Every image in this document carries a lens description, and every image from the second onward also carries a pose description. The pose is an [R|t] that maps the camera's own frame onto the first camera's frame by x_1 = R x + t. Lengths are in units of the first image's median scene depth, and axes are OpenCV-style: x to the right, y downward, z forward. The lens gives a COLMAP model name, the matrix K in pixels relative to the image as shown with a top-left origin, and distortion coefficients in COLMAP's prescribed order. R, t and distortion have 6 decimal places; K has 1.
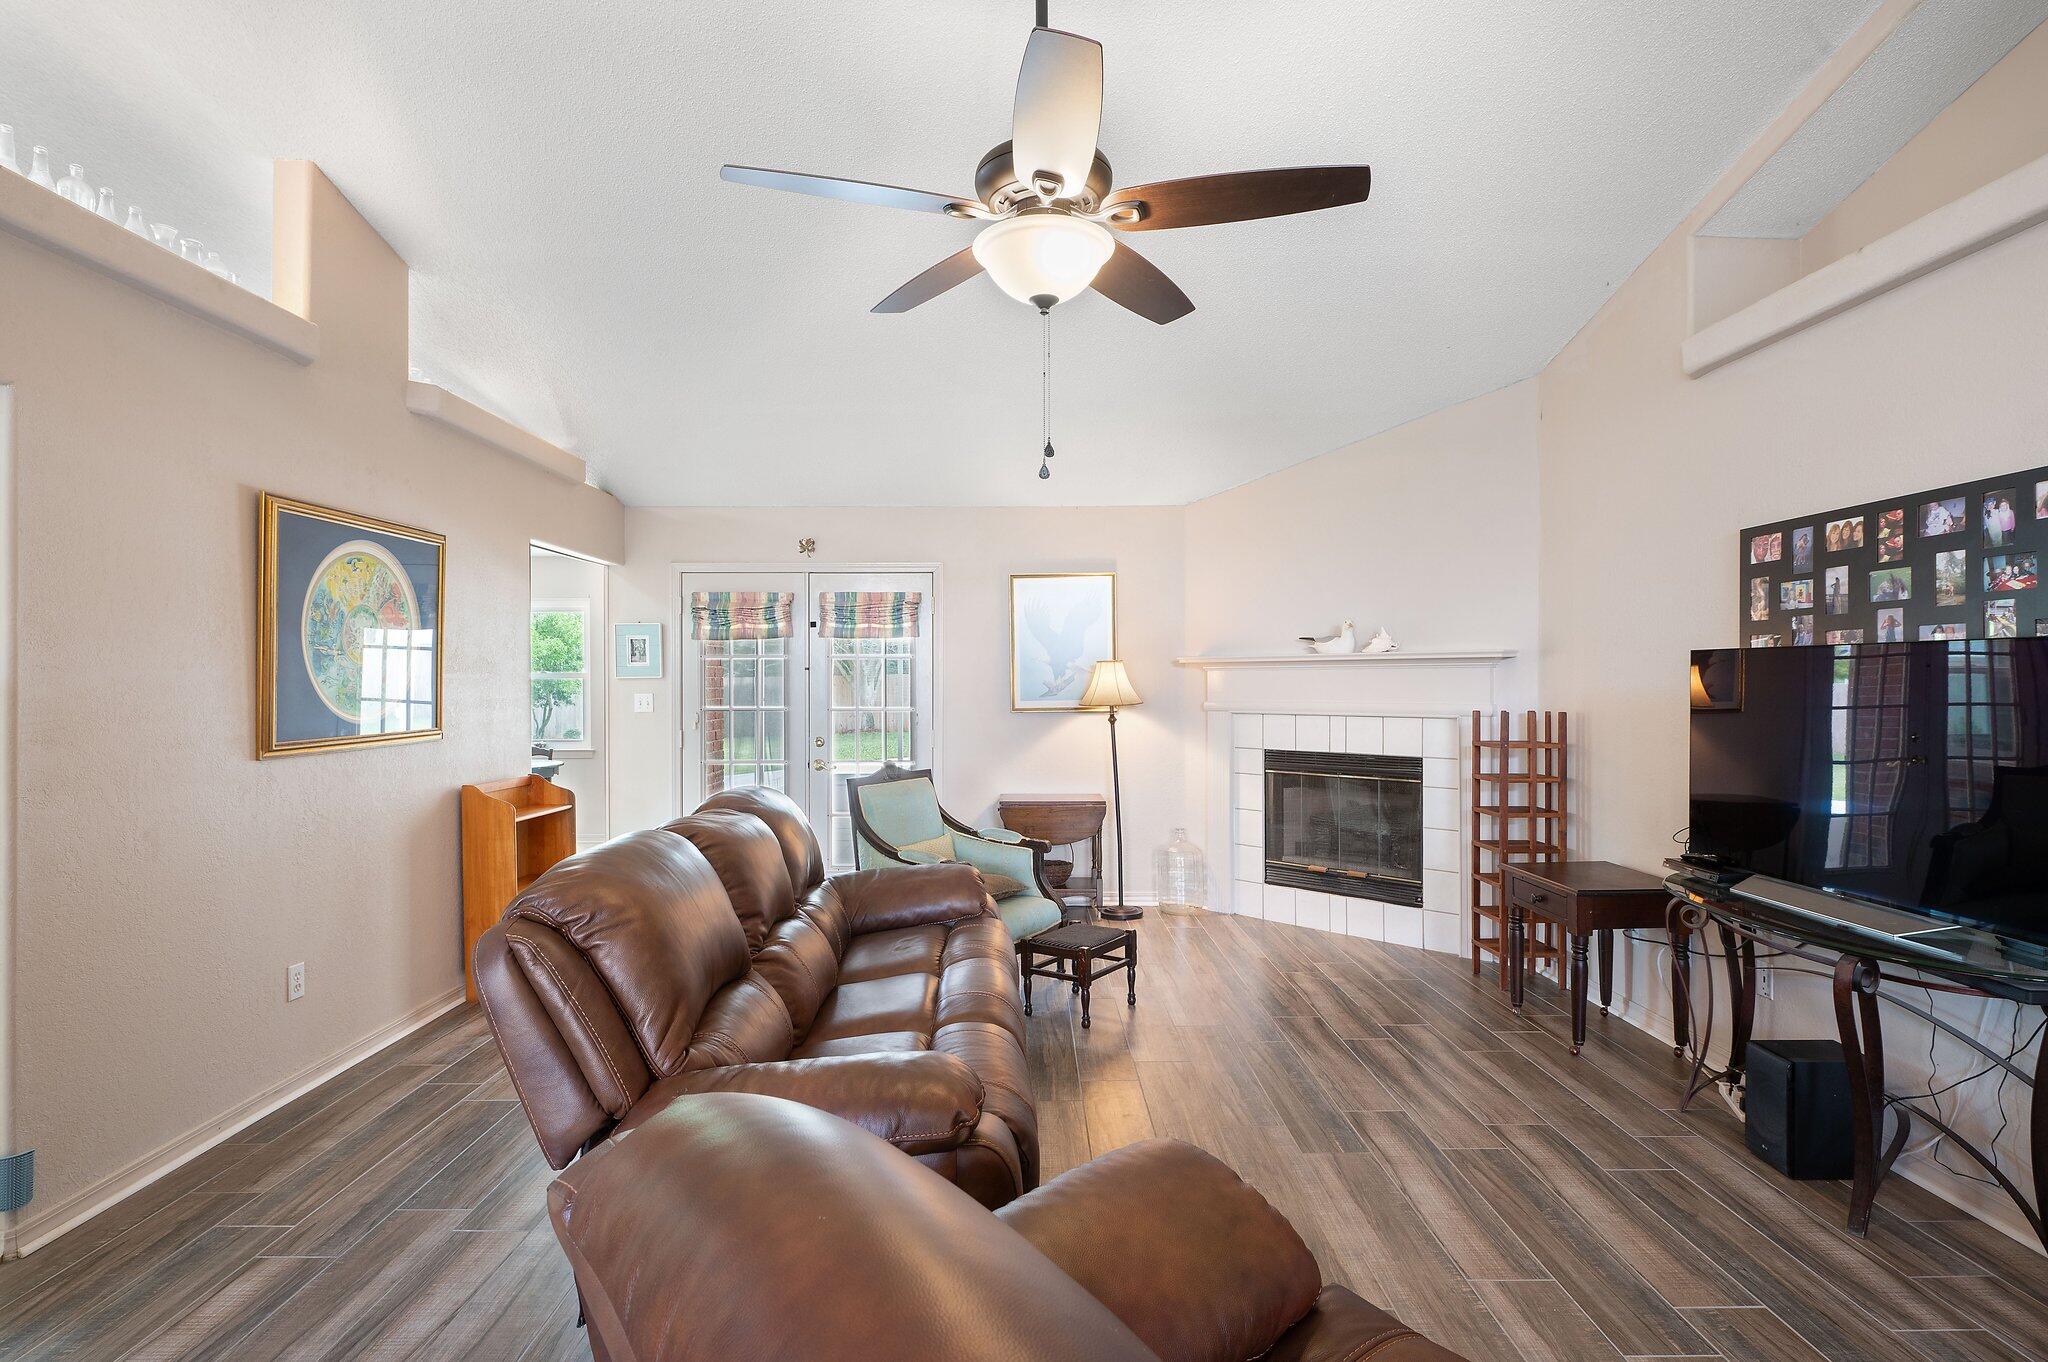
lens RADIAL K [[1030.7, 0, 1027.1], [0, 1030.7, 684.9], [0, 0, 1]] dist [-0.006617, 0.002586]
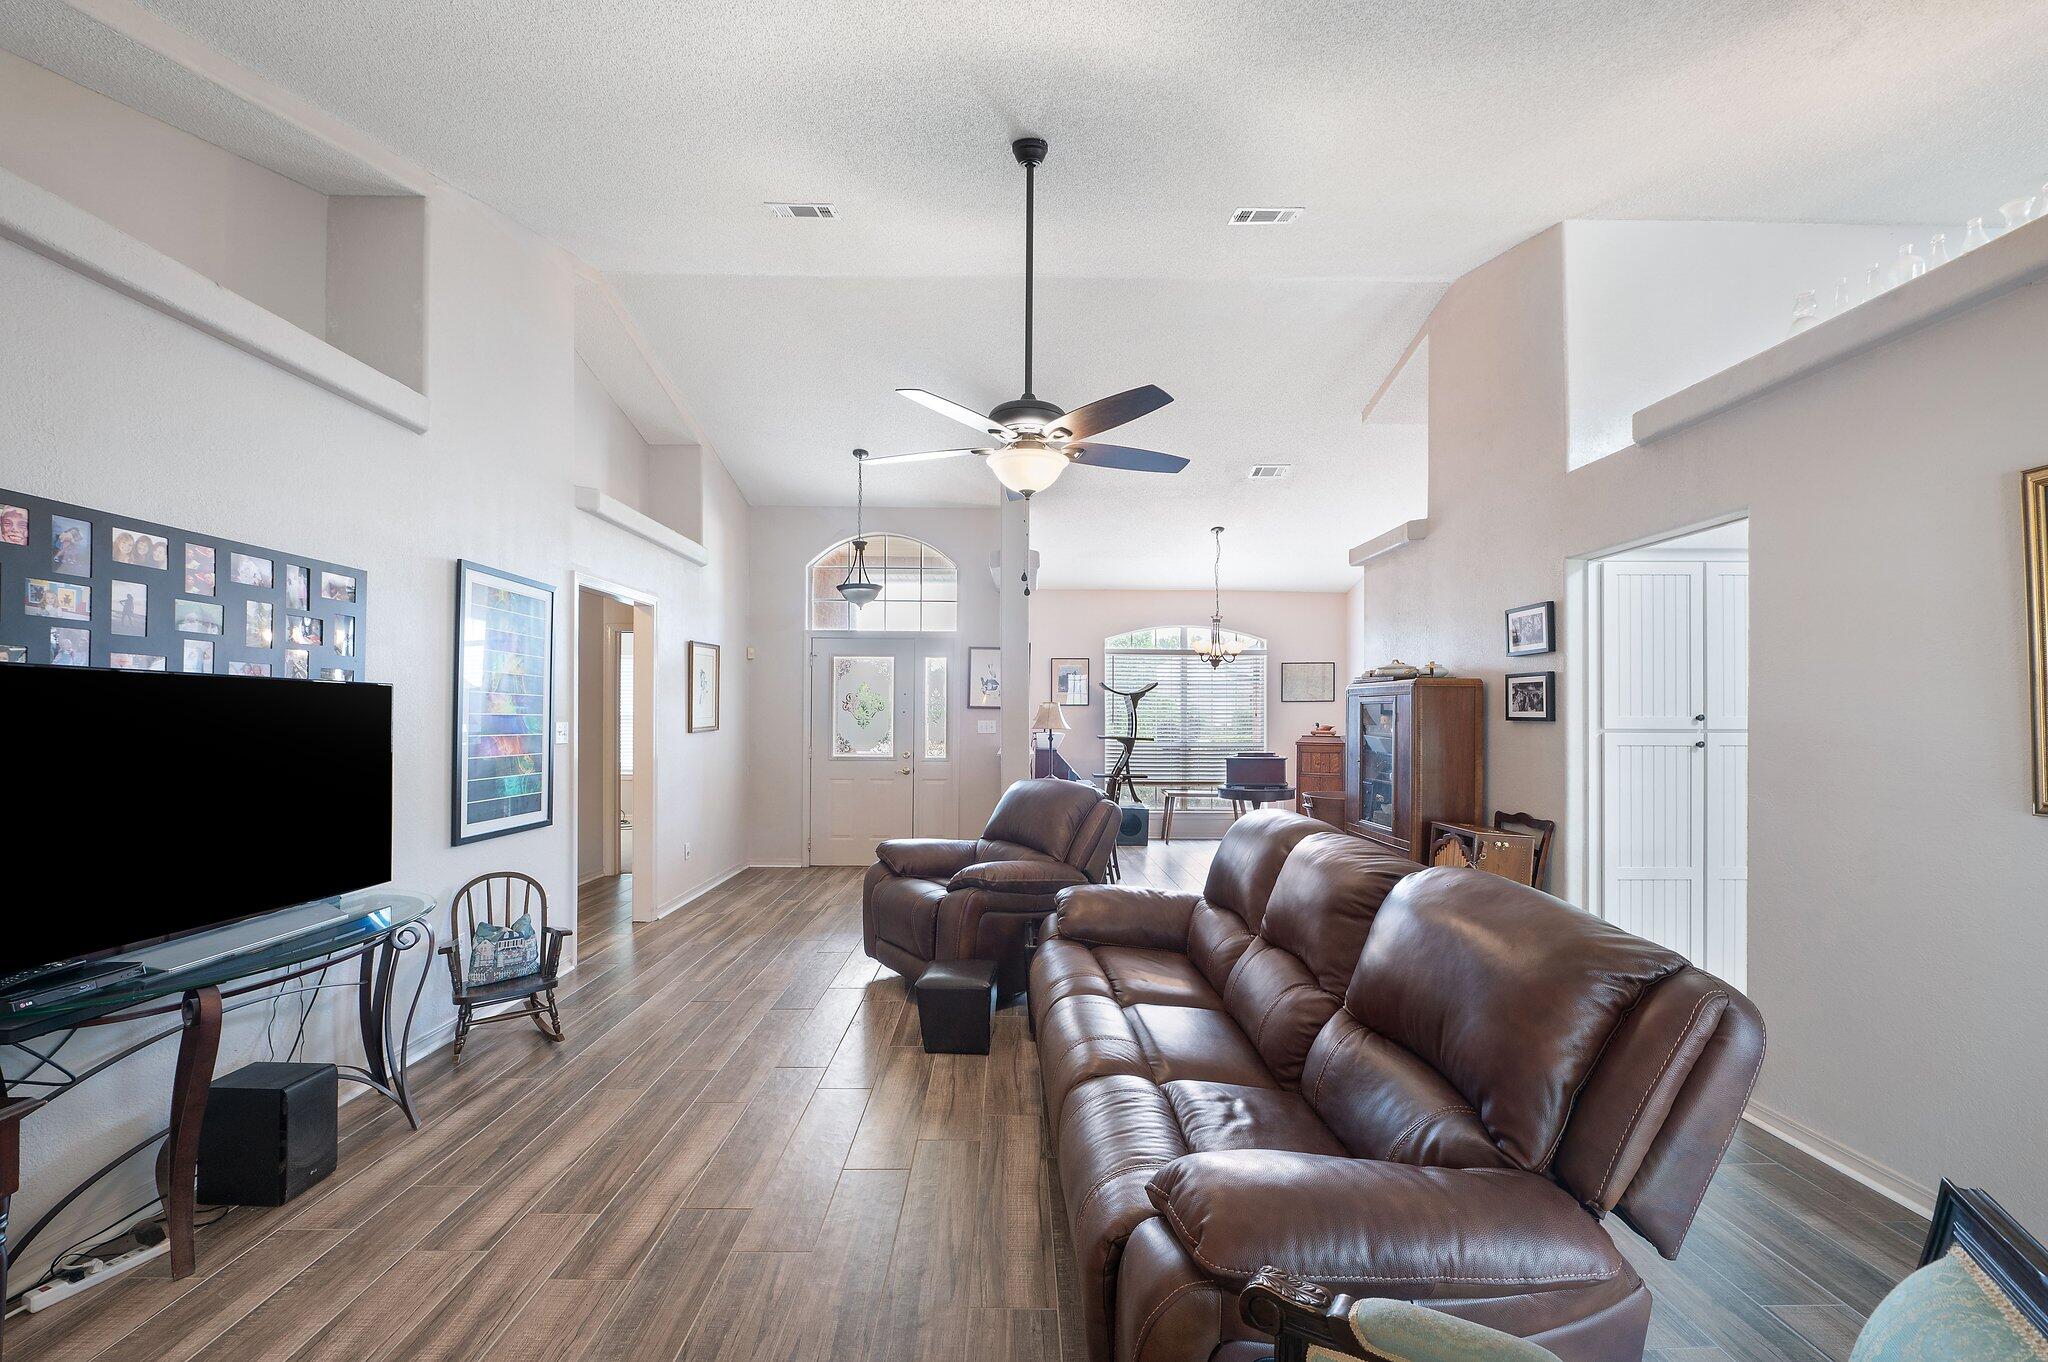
lens RADIAL K [[819.3, 0, 1007.3], [0, 819.3, 712.3], [0, 0, 1]] dist [-0.009722, -0.000353]
pose [[-0.999945, 0.001638, 0.010361, 0.016285], [0.001643, 0.999999, 0.000432, -0.001269], [-0.010360, 0.000449, -0.999946, 1.139610]]
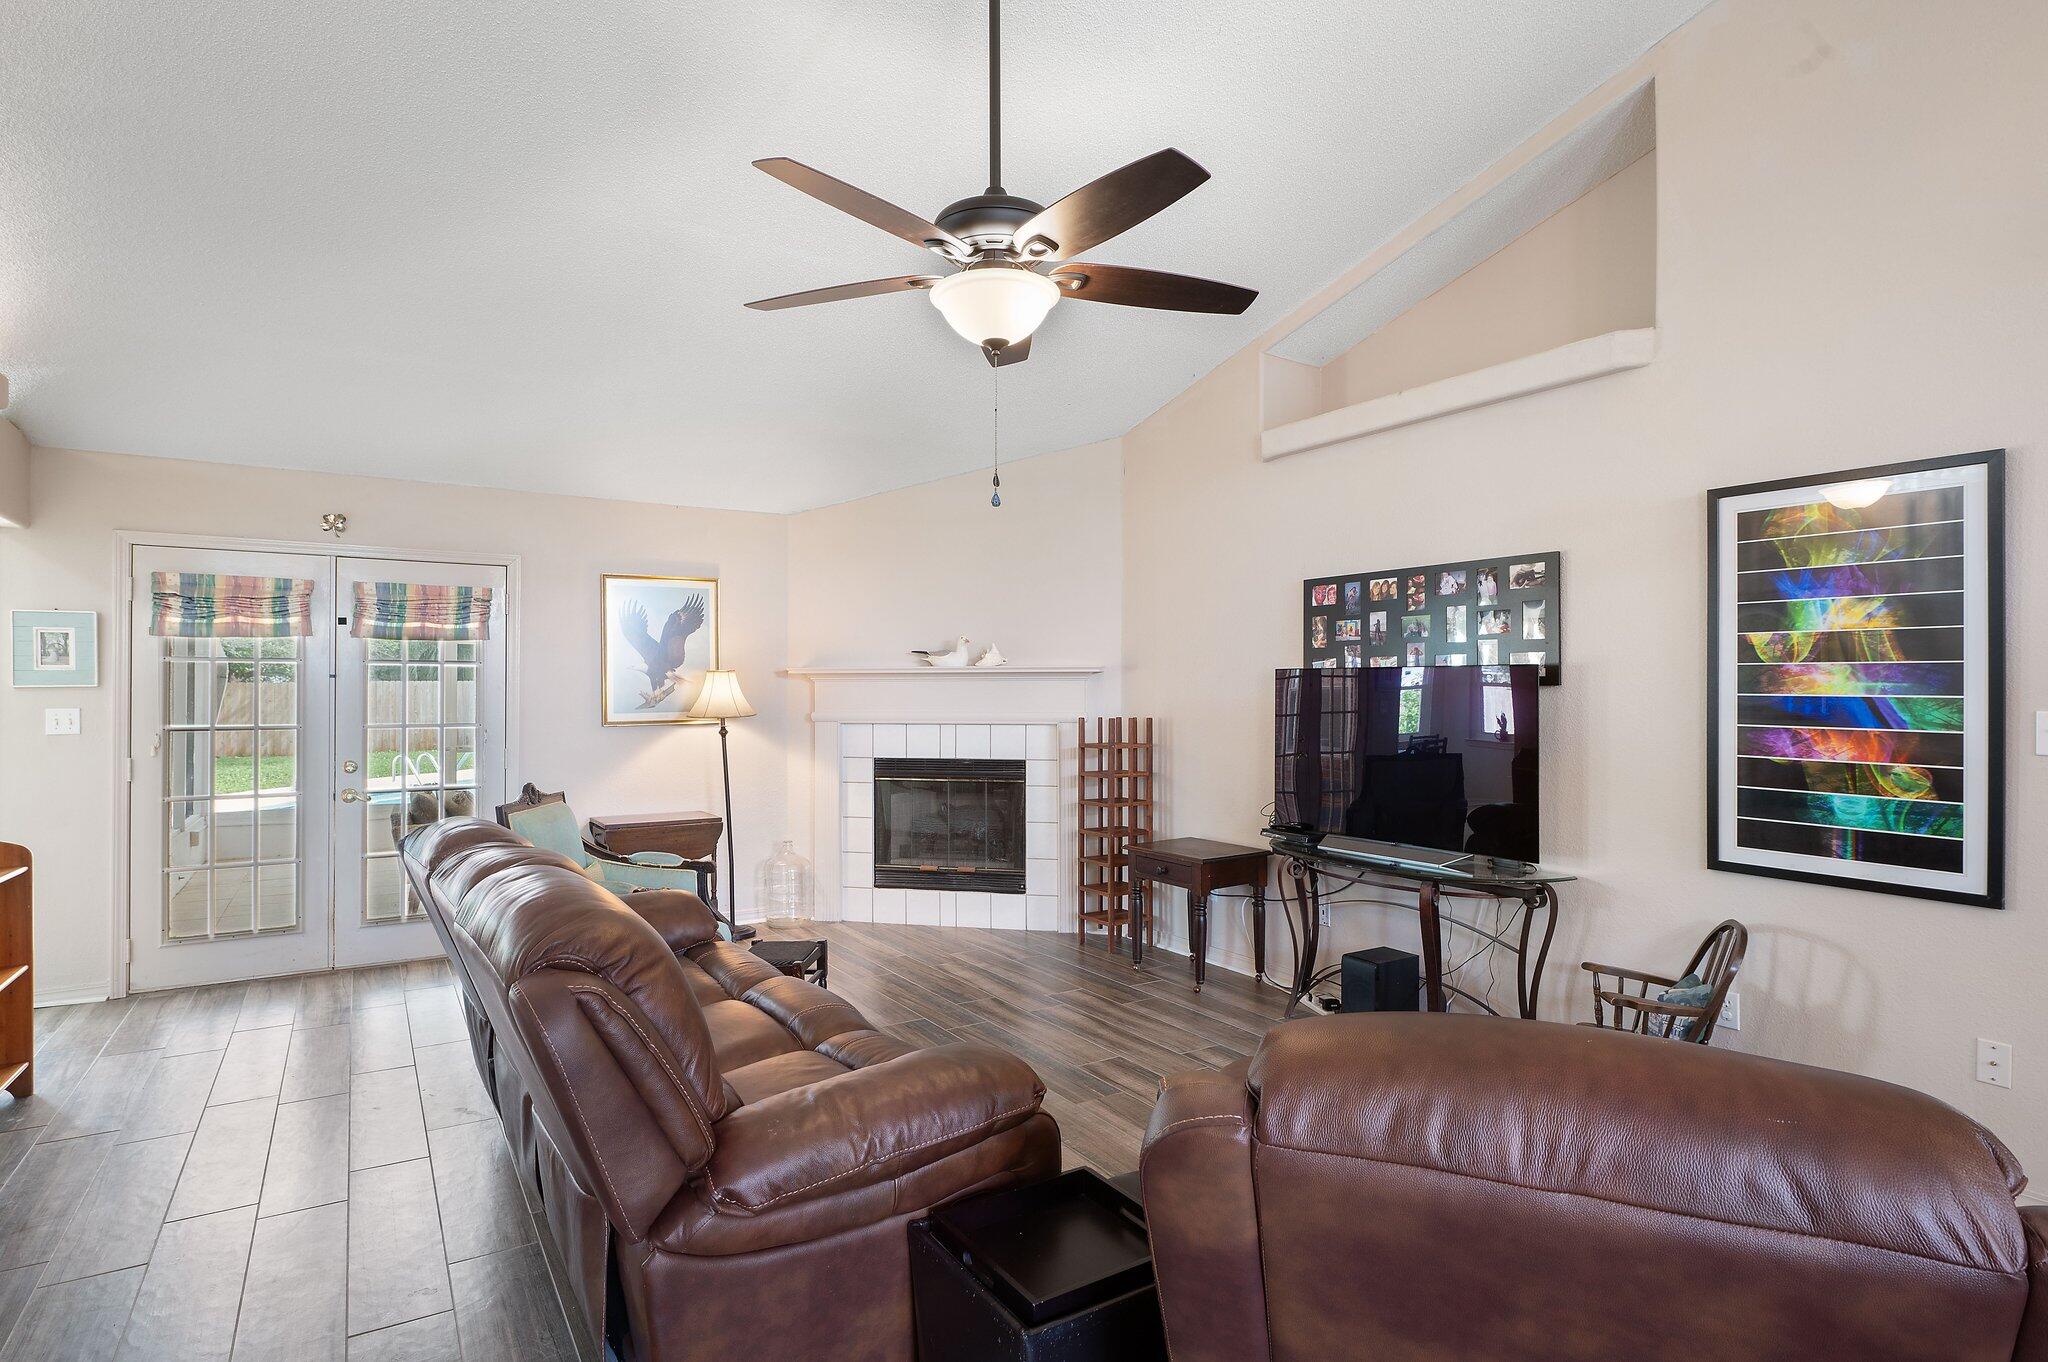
lens RADIAL K [[1064.1, 0, 1033.0], [0, 1064.1, 685.7], [0, 0, 1]] dist [-0.001790, 0.000726]
pose [[0.841939, 0.004217, 0.539556, -0.270768], [0.000857, 0.999958, -0.009154, -0.000161], [-0.539572, 0.008169, 0.841900, 0.016441]]
